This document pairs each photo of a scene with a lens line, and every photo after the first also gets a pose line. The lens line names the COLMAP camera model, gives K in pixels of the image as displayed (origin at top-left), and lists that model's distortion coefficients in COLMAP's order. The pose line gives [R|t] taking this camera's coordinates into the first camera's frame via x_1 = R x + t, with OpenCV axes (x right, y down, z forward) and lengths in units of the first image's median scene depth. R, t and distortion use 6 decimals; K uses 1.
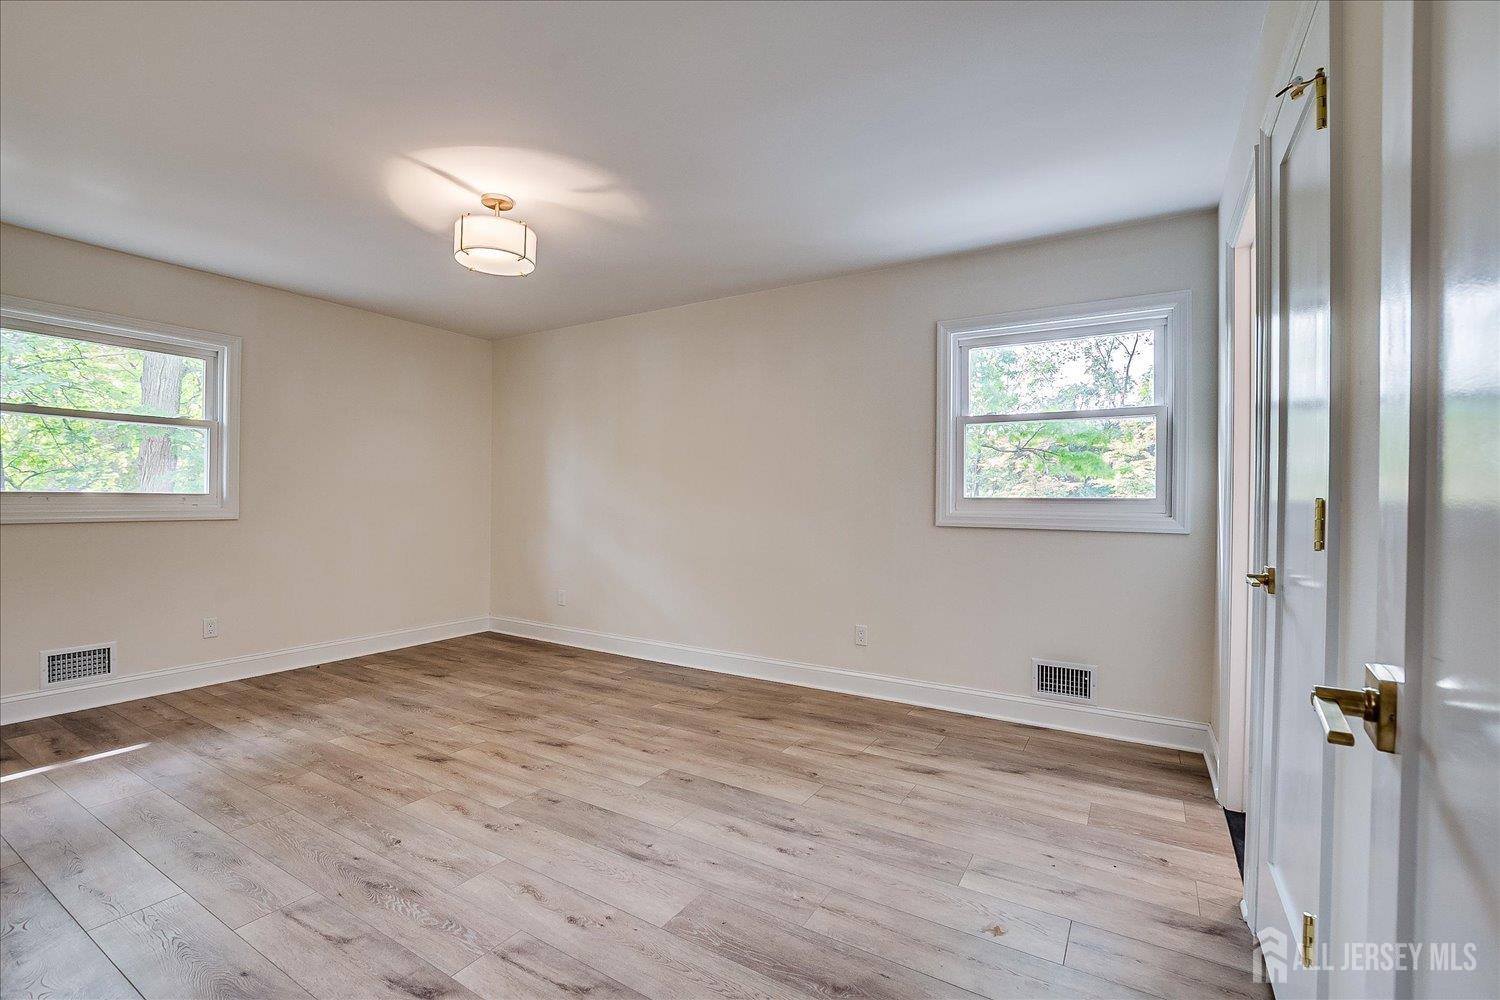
lens RADIAL K [[654.5, 0, 749.6], [0, 654.5, 504.7], [0, 0, 1]] dist [-0.018403, -0.000091]
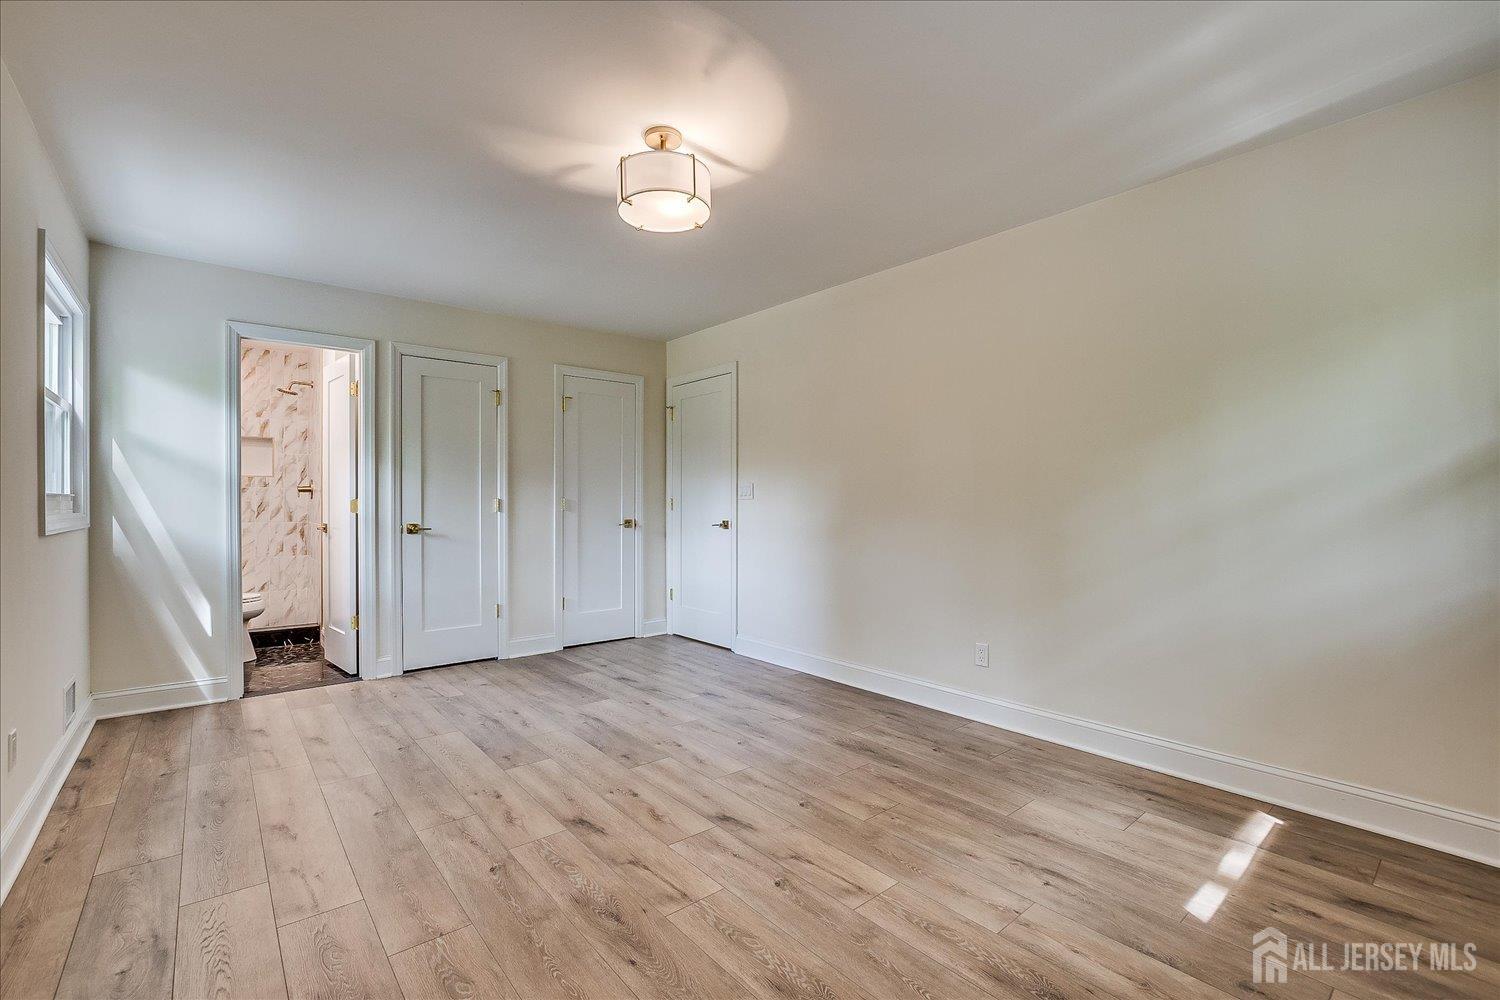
lens RADIAL K [[654.5, 0, 742.6], [0, 654.5, 502.0], [0, 0, 1]] dist [-0.018403, -0.000091]
pose [[-0.943725, -0.007236, 0.330653, -0.784238], [-0.004280, 0.999944, 0.009667, -0.012891], [-0.330705, 0.007708, -0.943703, 1.803690]]
